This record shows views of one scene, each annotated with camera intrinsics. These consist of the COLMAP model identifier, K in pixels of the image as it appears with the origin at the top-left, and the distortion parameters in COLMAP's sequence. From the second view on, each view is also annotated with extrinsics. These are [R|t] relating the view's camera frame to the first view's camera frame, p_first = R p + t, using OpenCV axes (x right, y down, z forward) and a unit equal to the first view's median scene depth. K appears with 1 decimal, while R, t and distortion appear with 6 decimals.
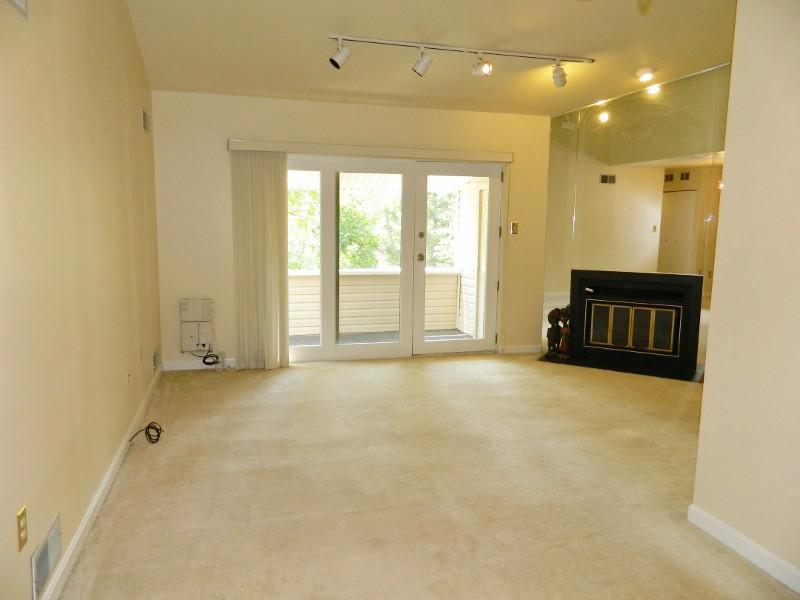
lens RADIAL K [[594.4, 0, 395.1], [0, 594.4, 296.5], [0, 0, 1]] dist [0.005637, -0.001876]
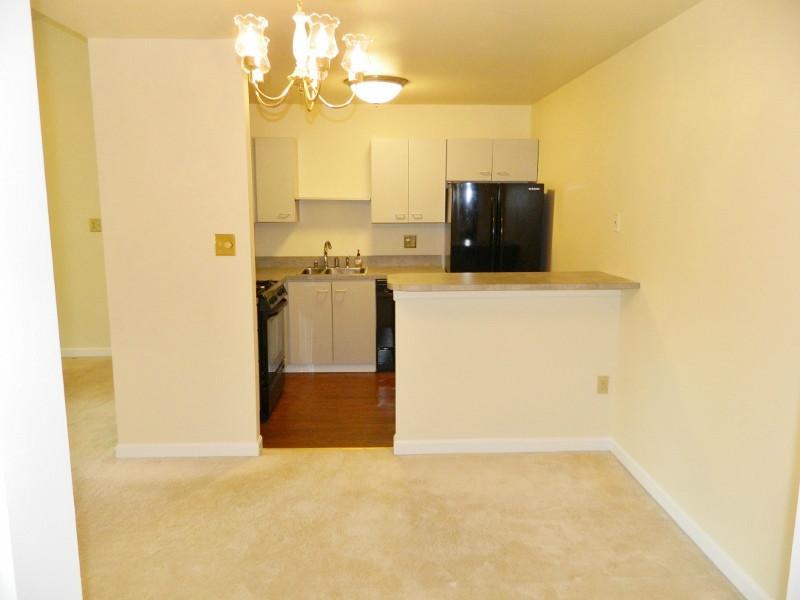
lens RADIAL K [[594.4, 0, 399.5], [0, 594.4, 295.0], [0, 0, 1]] dist [0.005637, -0.001876]
pose [[0.221138, -0.173015, 0.959773, -0.266382], [0.126957, 0.980870, 0.147566, -0.037291], [-0.966944, 0.089217, 0.238873, 0.047299]]
